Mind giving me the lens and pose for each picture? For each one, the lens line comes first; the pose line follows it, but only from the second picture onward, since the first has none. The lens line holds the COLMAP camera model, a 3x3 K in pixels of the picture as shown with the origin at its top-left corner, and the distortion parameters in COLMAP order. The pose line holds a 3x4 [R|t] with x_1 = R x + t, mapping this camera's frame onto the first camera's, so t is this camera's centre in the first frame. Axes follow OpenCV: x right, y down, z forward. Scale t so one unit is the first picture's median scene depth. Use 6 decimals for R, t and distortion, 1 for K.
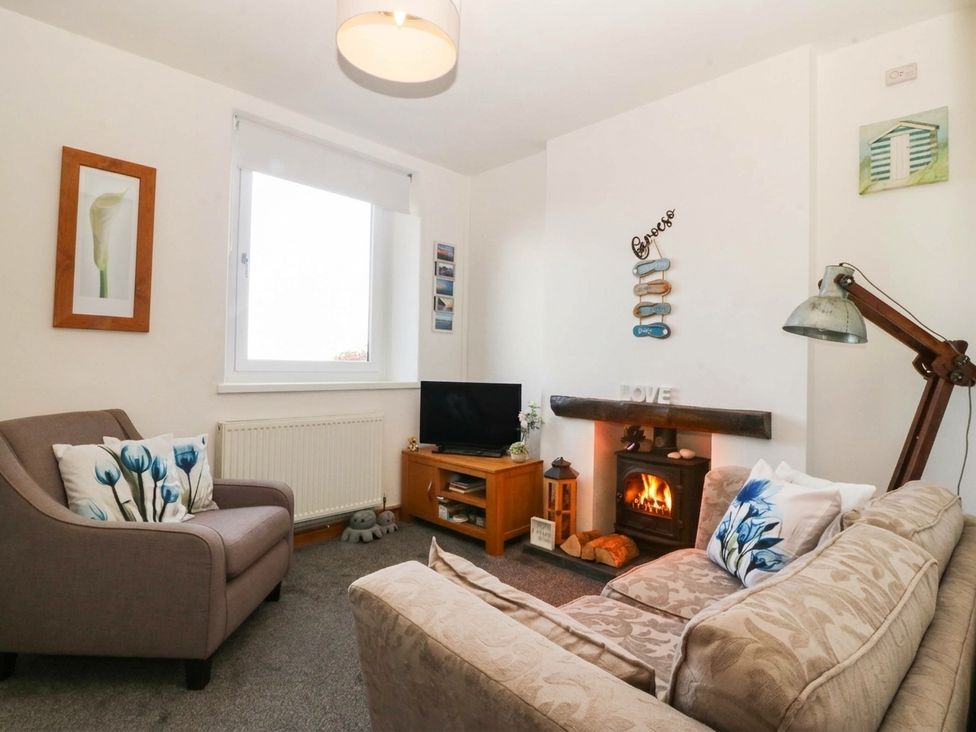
lens RADIAL K [[514.7, 0, 485.4], [0, 514.7, 351.6], [0, 0, 1]] dist [0.005745, -0.014872]
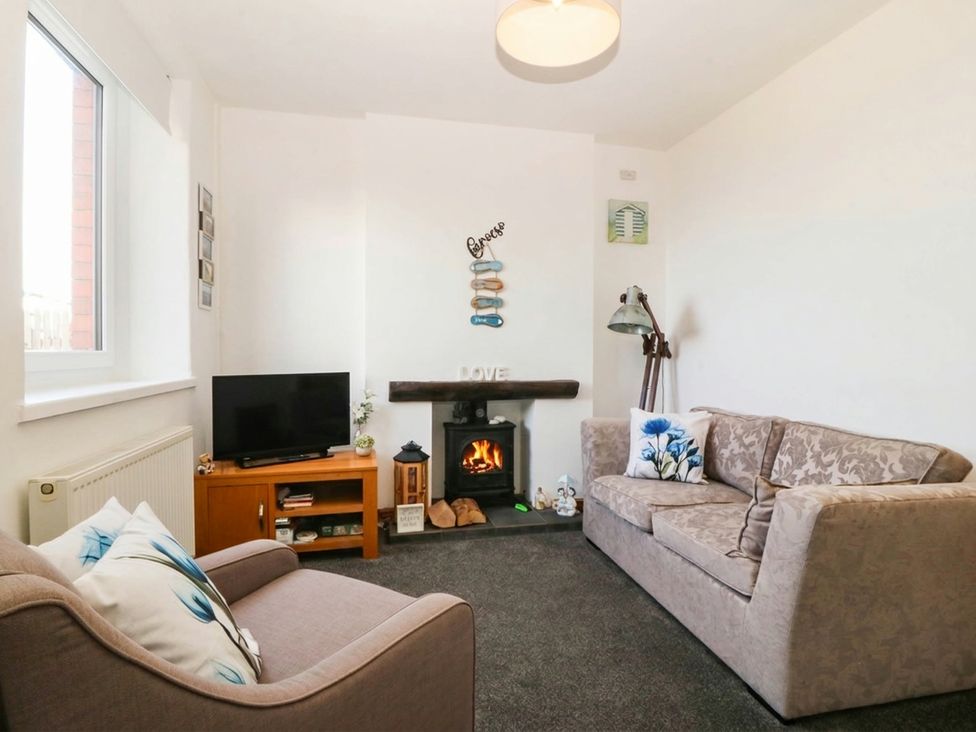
lens RADIAL K [[514.7, 0, 485.4], [0, 514.7, 351.6], [0, 0, 1]] dist [0.005745, -0.014872]
pose [[0.531136, -0.022687, 0.846983, -0.685962], [-0.009054, 0.999432, 0.032448, -0.006566], [-0.847238, -0.024903, 0.530629, 0.367602]]
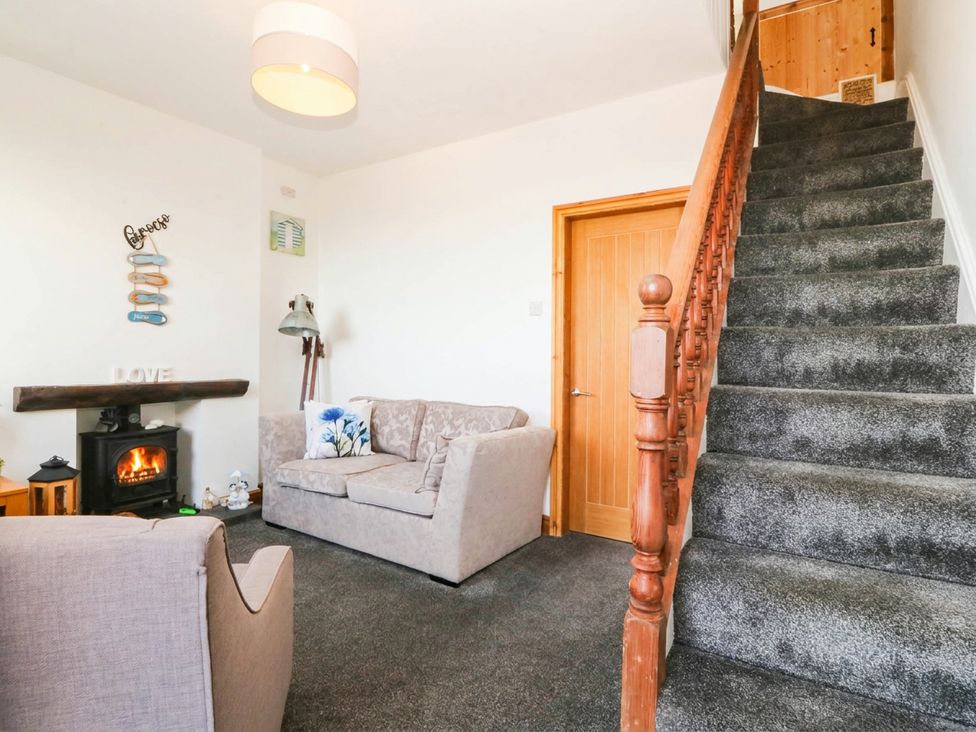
lens RADIAL K [[514.7, 0, 485.4], [0, 514.7, 351.6], [0, 0, 1]] dist [0.005745, -0.014872]
pose [[-0.218723, -0.019567, 0.975591, -0.912161], [-0.034759, 0.999321, 0.012250, -0.005579], [-0.975168, -0.031231, -0.219254, 0.529890]]
